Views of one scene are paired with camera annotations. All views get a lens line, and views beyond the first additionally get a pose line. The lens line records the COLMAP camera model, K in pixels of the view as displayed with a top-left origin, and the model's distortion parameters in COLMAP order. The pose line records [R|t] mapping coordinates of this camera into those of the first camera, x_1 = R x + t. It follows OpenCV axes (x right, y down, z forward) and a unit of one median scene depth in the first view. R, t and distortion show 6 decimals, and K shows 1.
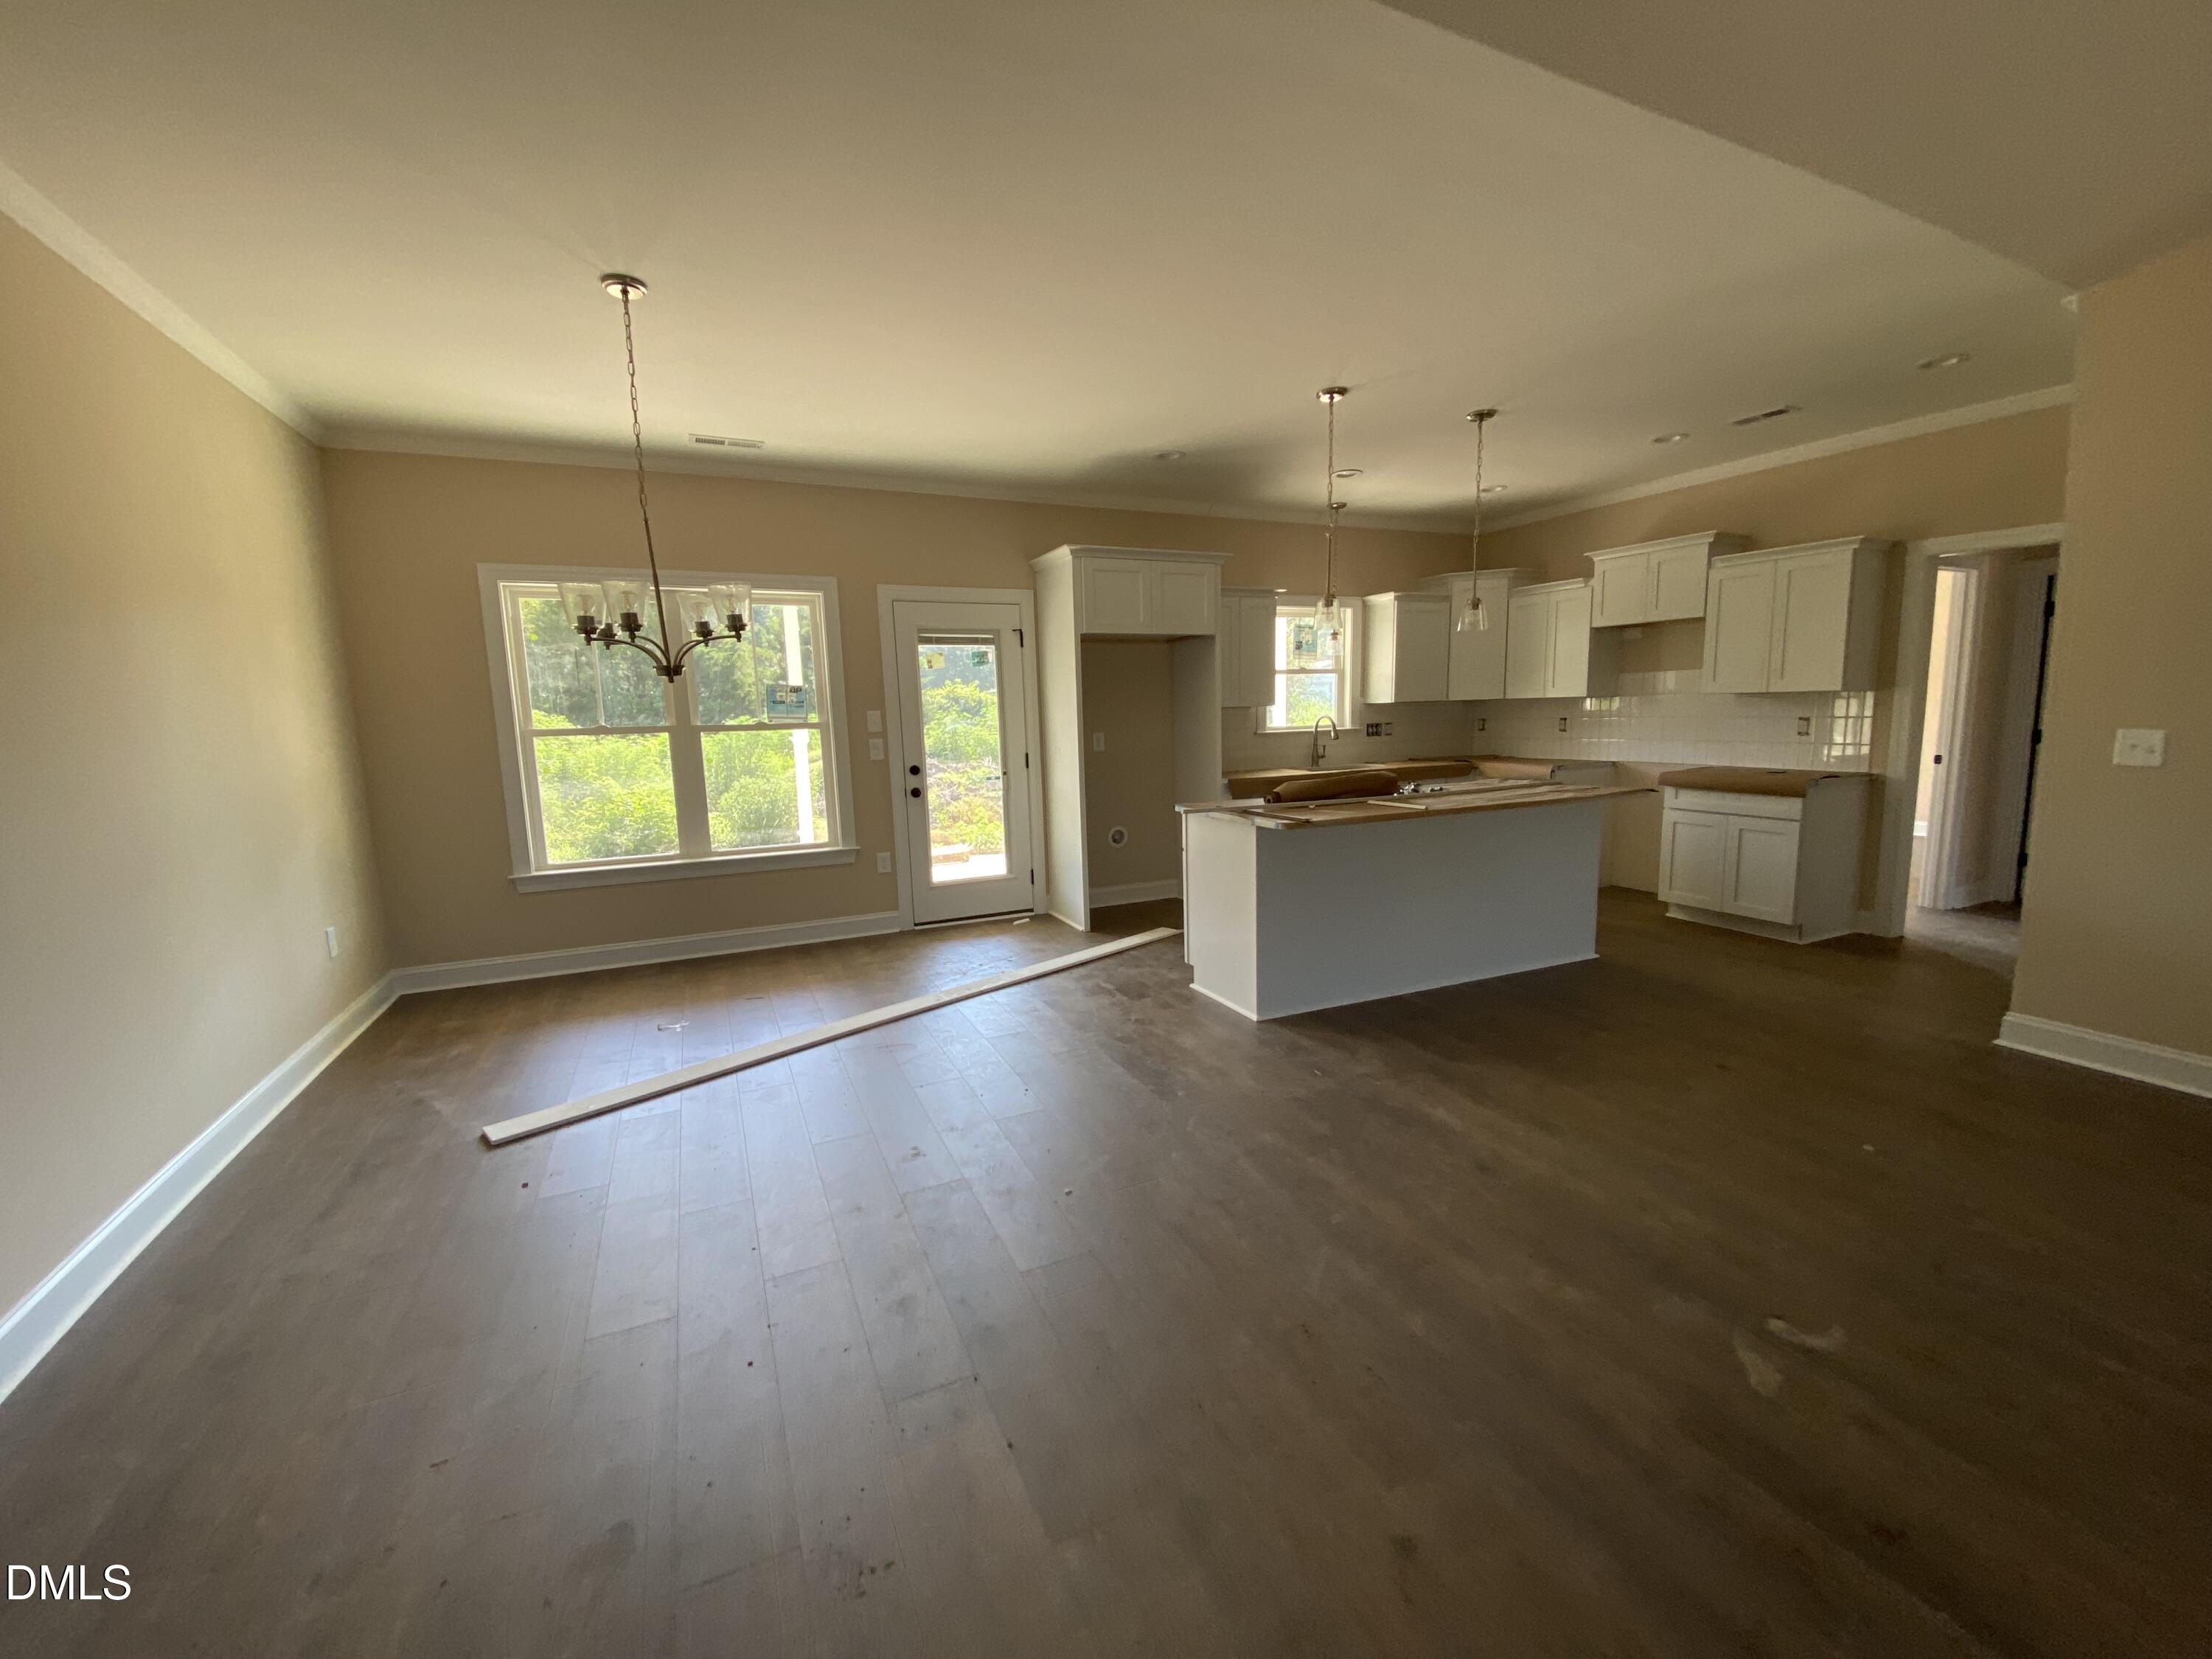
lens RADIAL K [[908.2, 0, 1163.2], [0, 908.2, 861.7], [0, 0, 1]] dist [0.018780, -0.023818]
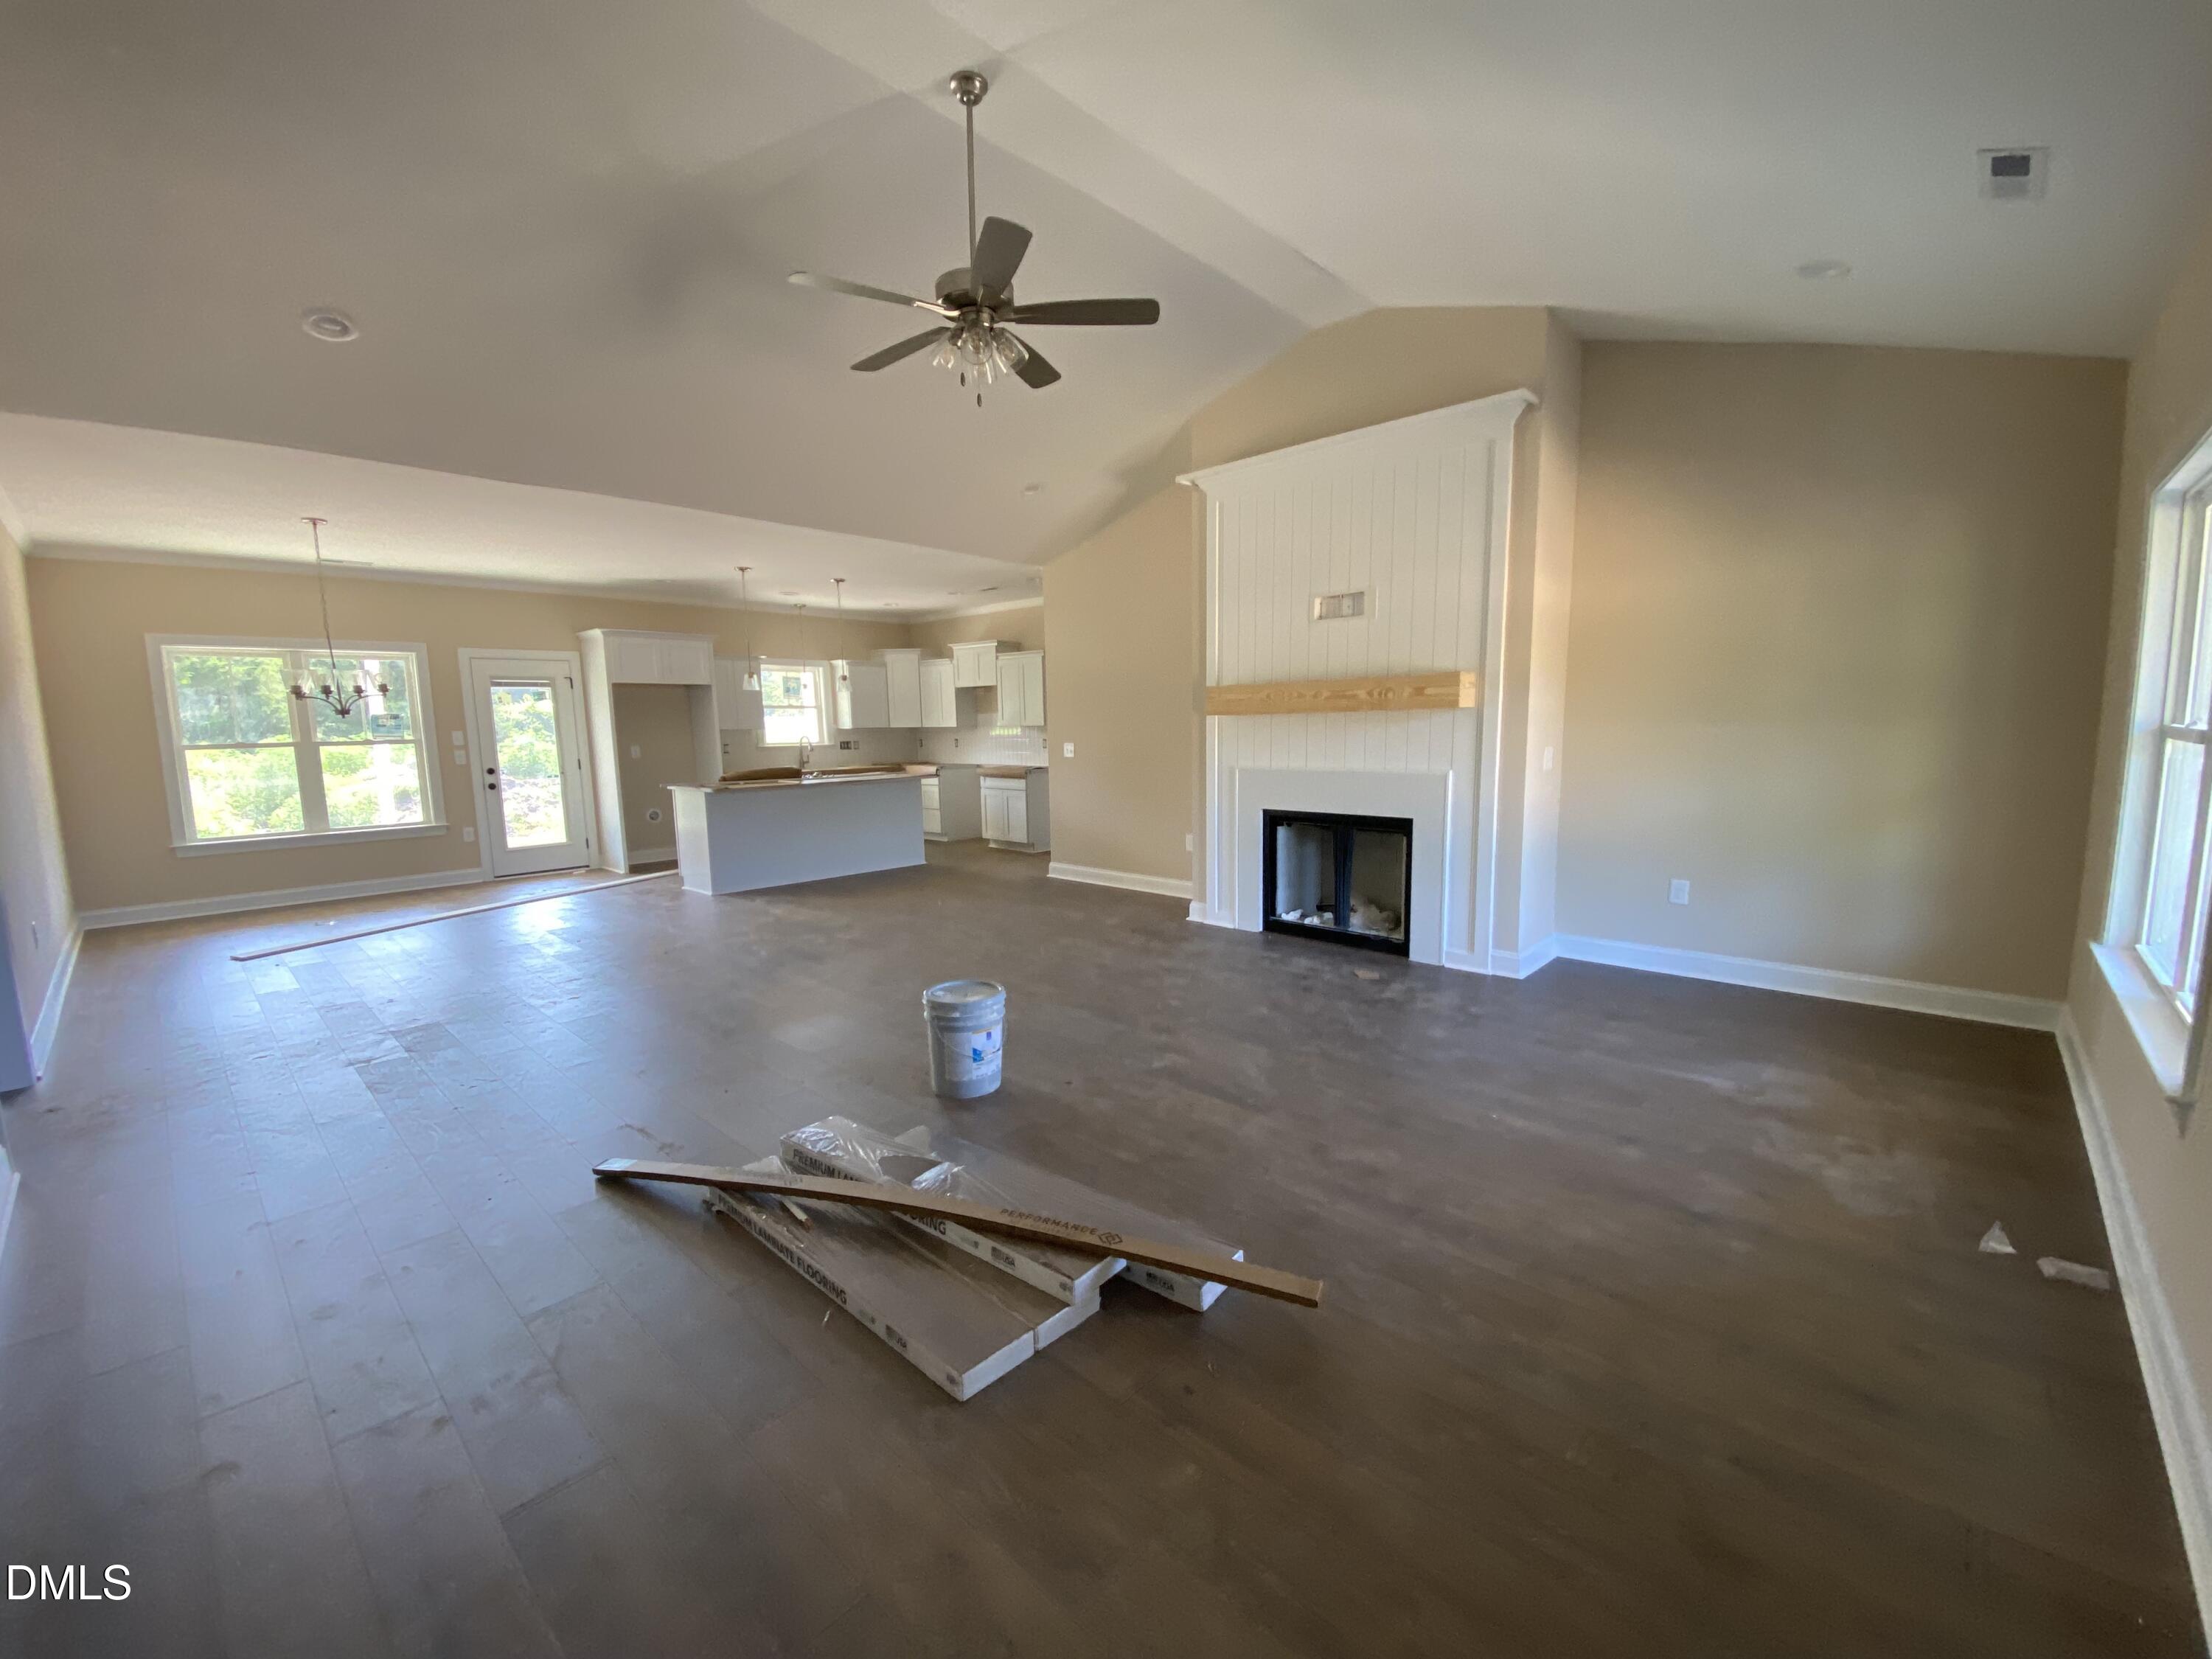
lens RADIAL K [[908.2, 0, 1163.2], [0, 908.2, 861.7], [0, 0, 1]] dist [0.018780, -0.023818]
pose [[0.930925, -0.044734, 0.362462, 0.203625], [0.052717, 0.998535, -0.012159, 0.123038], [-0.361387, 0.030427, 0.931919, -0.780248]]
